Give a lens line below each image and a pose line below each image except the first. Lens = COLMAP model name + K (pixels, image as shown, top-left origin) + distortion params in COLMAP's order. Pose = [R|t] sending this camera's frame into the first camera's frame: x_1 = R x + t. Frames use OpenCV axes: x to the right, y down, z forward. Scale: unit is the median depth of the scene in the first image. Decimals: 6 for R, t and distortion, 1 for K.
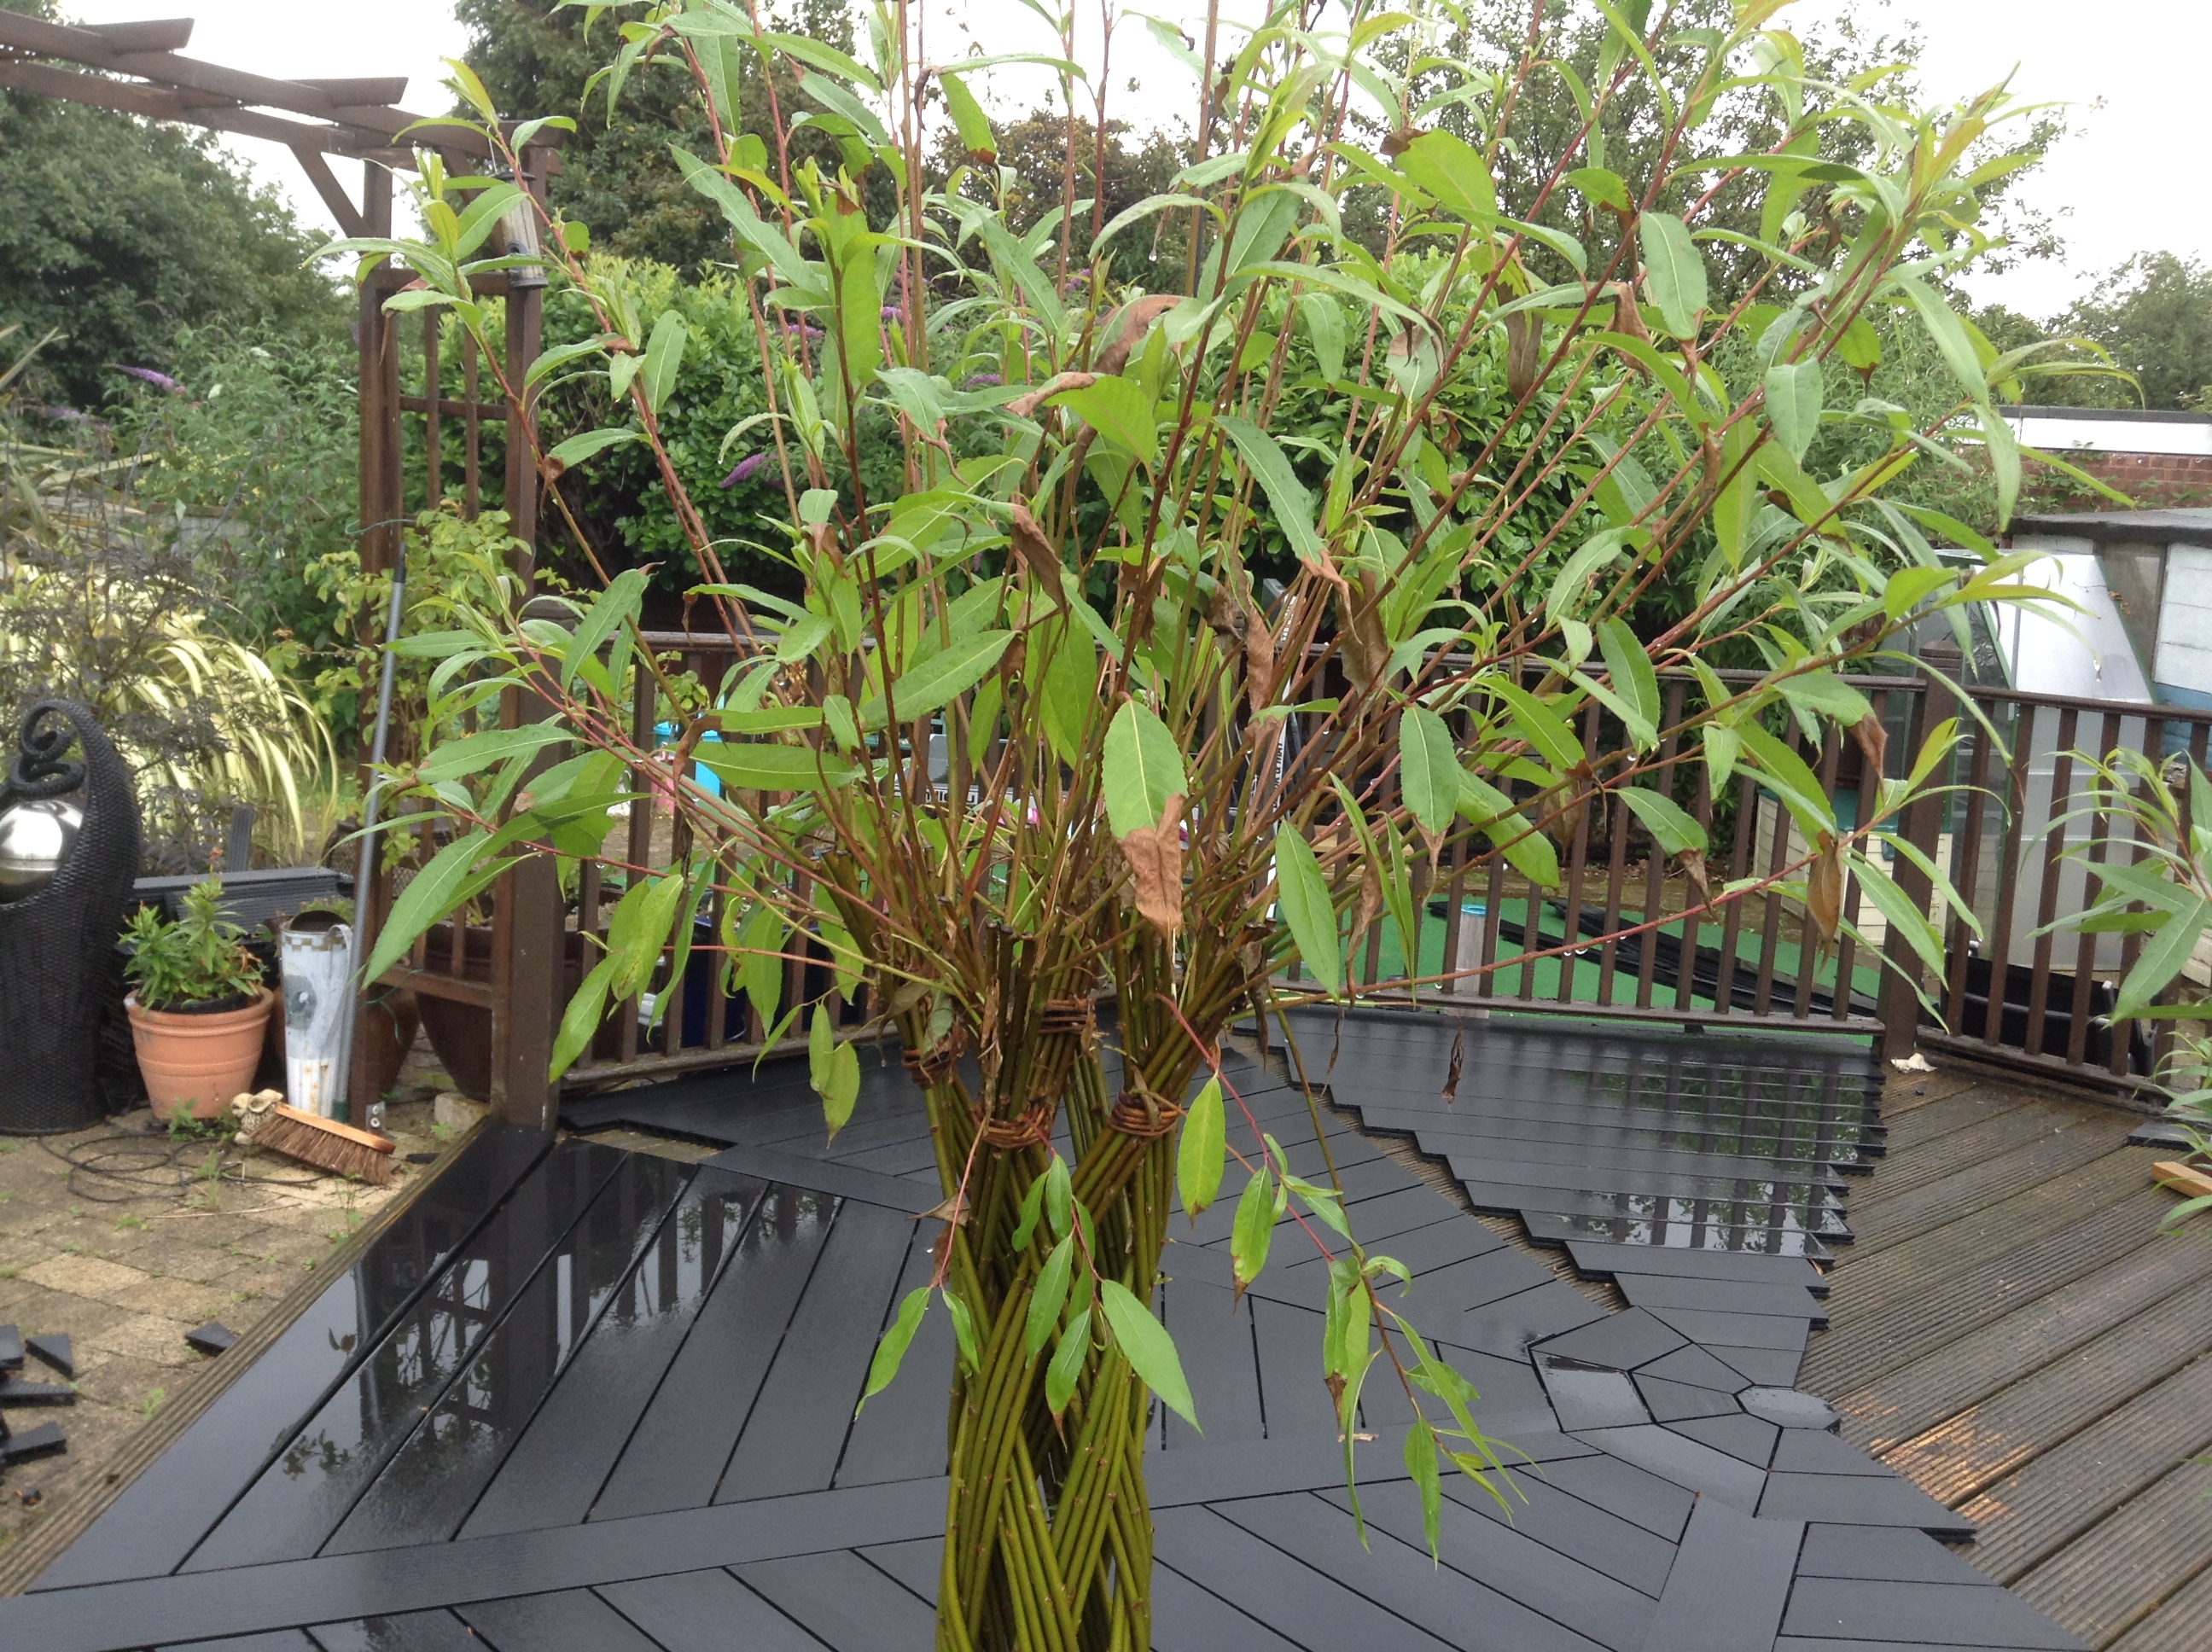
lens RADIAL K [[2092.1, 0, 1102.1], [0, 2092.1, 833.1], [0, 0, 1]] dist [0.000899, 0.001847]
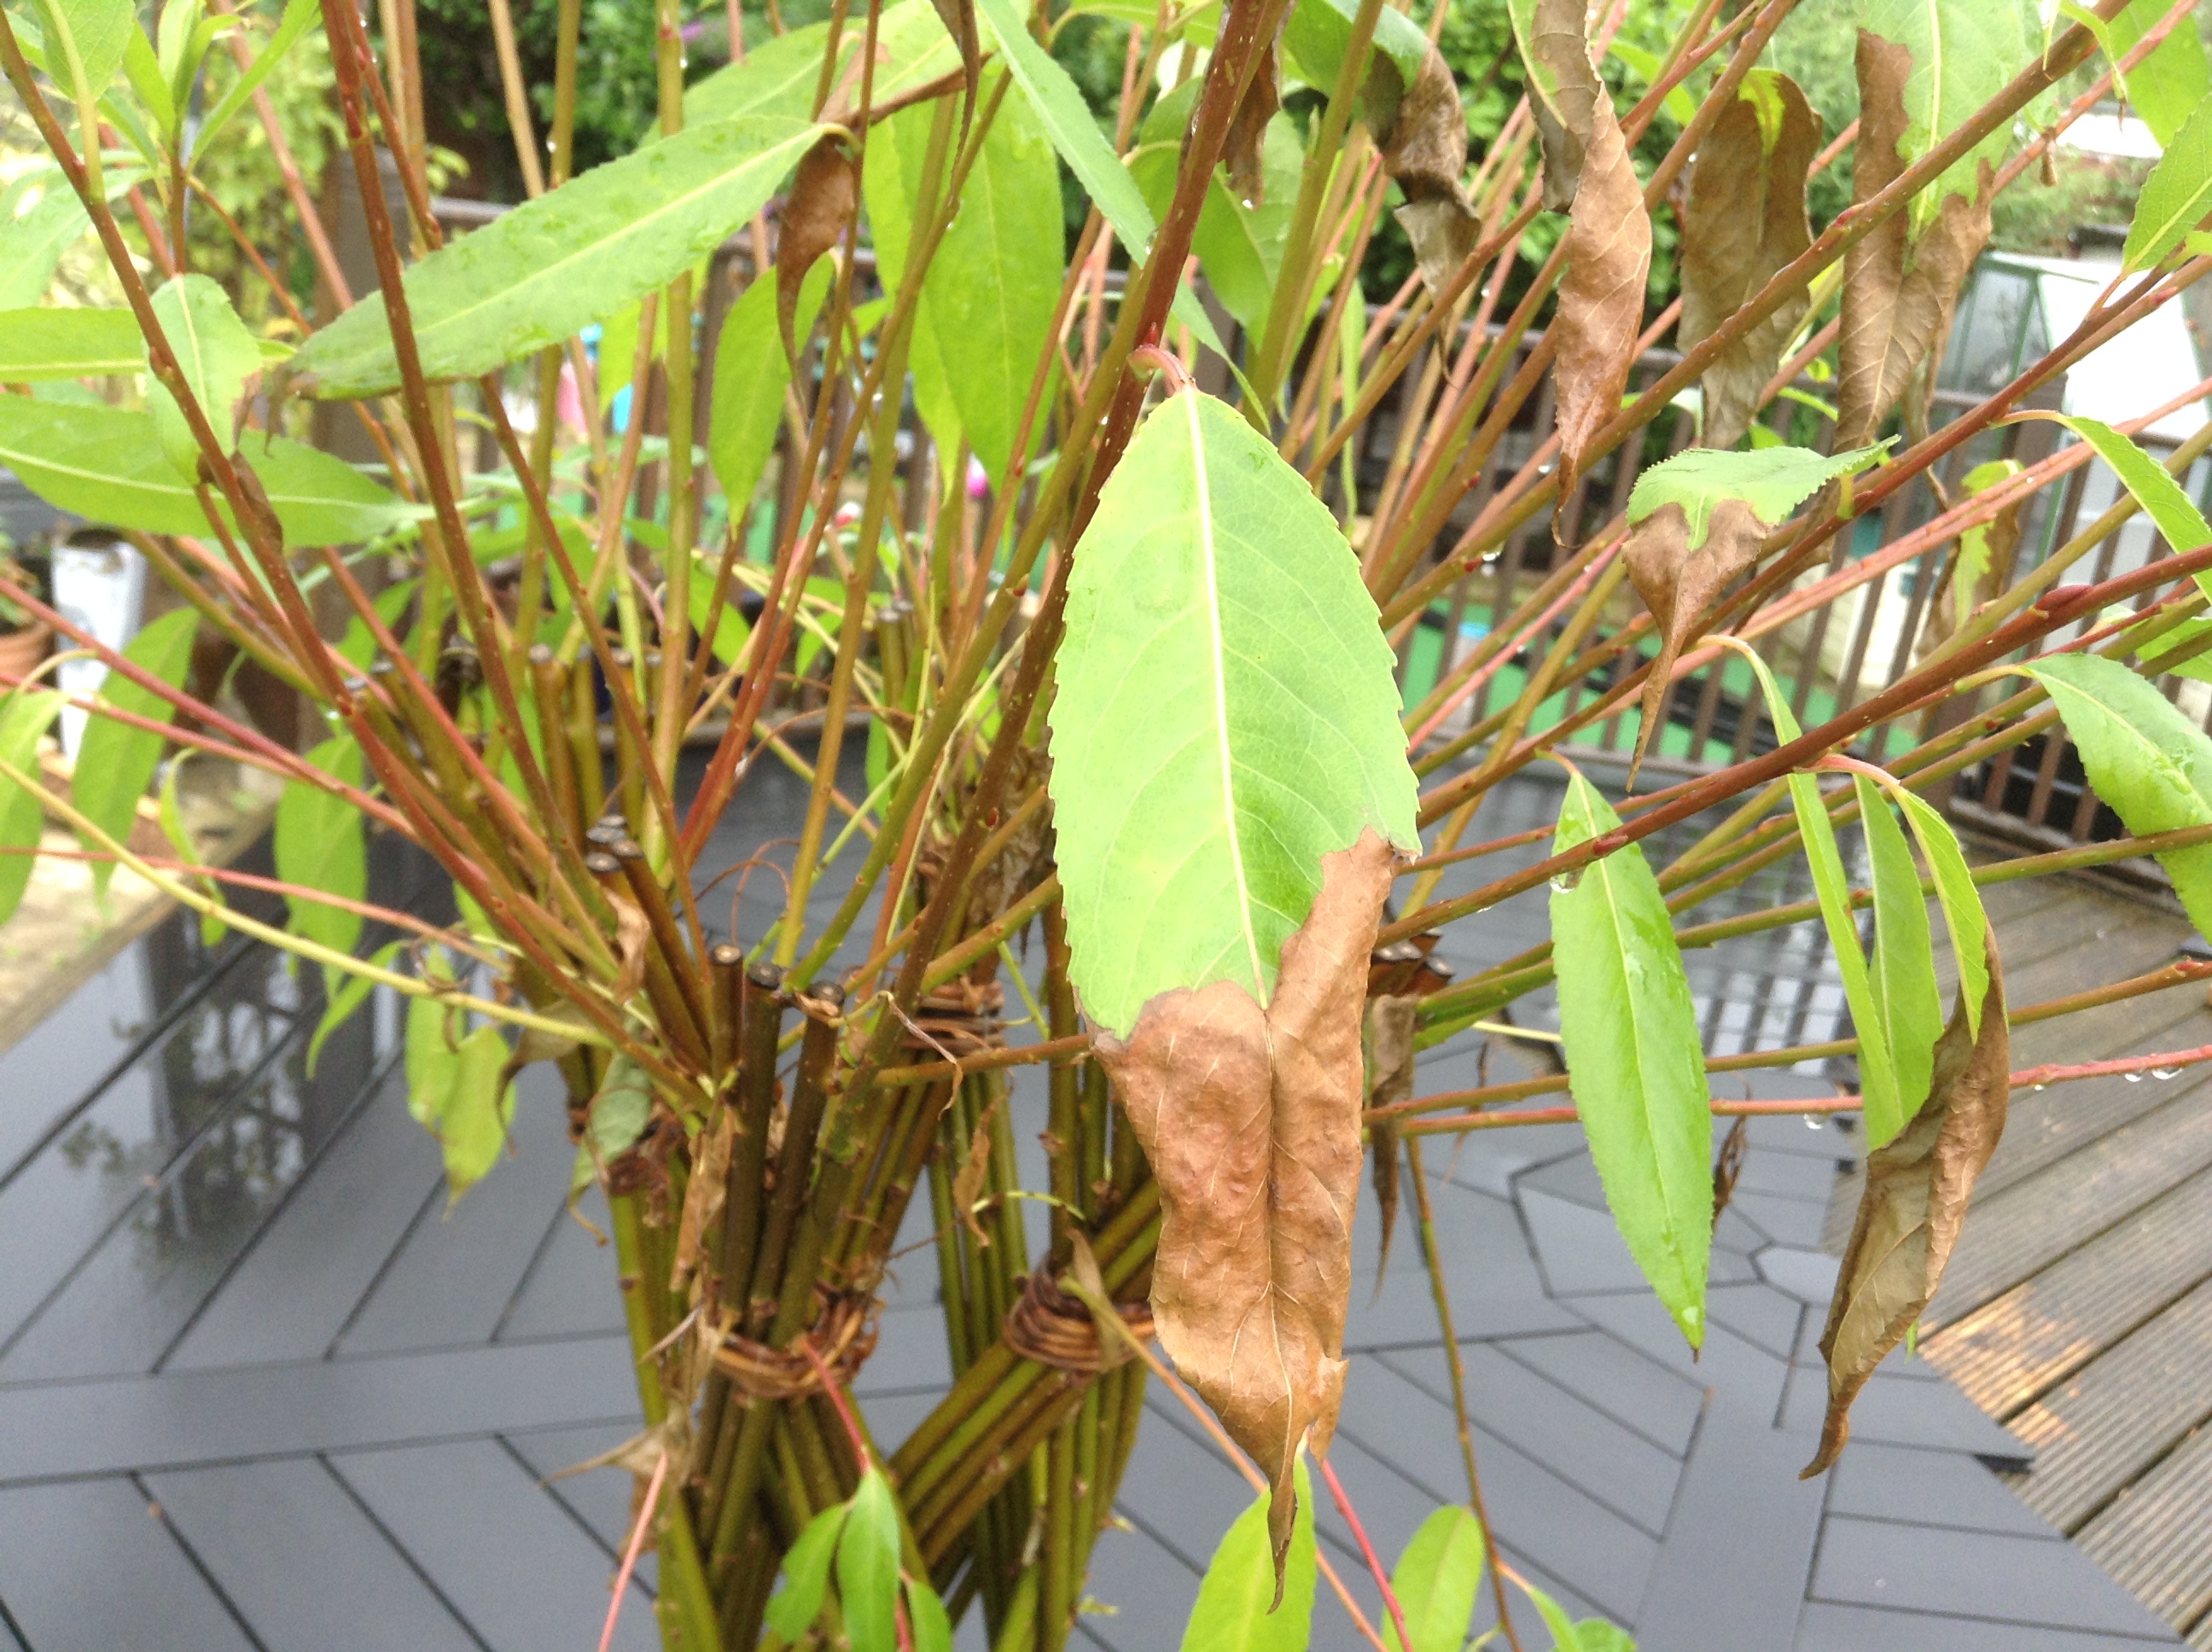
lens RADIAL K [[2092.1, 0, 1102.1], [0, 2092.1, 833.1], [0, 0, 1]] dist [0.000899, 0.001847]
pose [[0.996160, 0.080701, 0.033964, -0.000184], [-0.085195, 0.982879, 0.163376, -0.014845], [-0.020198, -0.165642, 0.985979, 0.217260]]
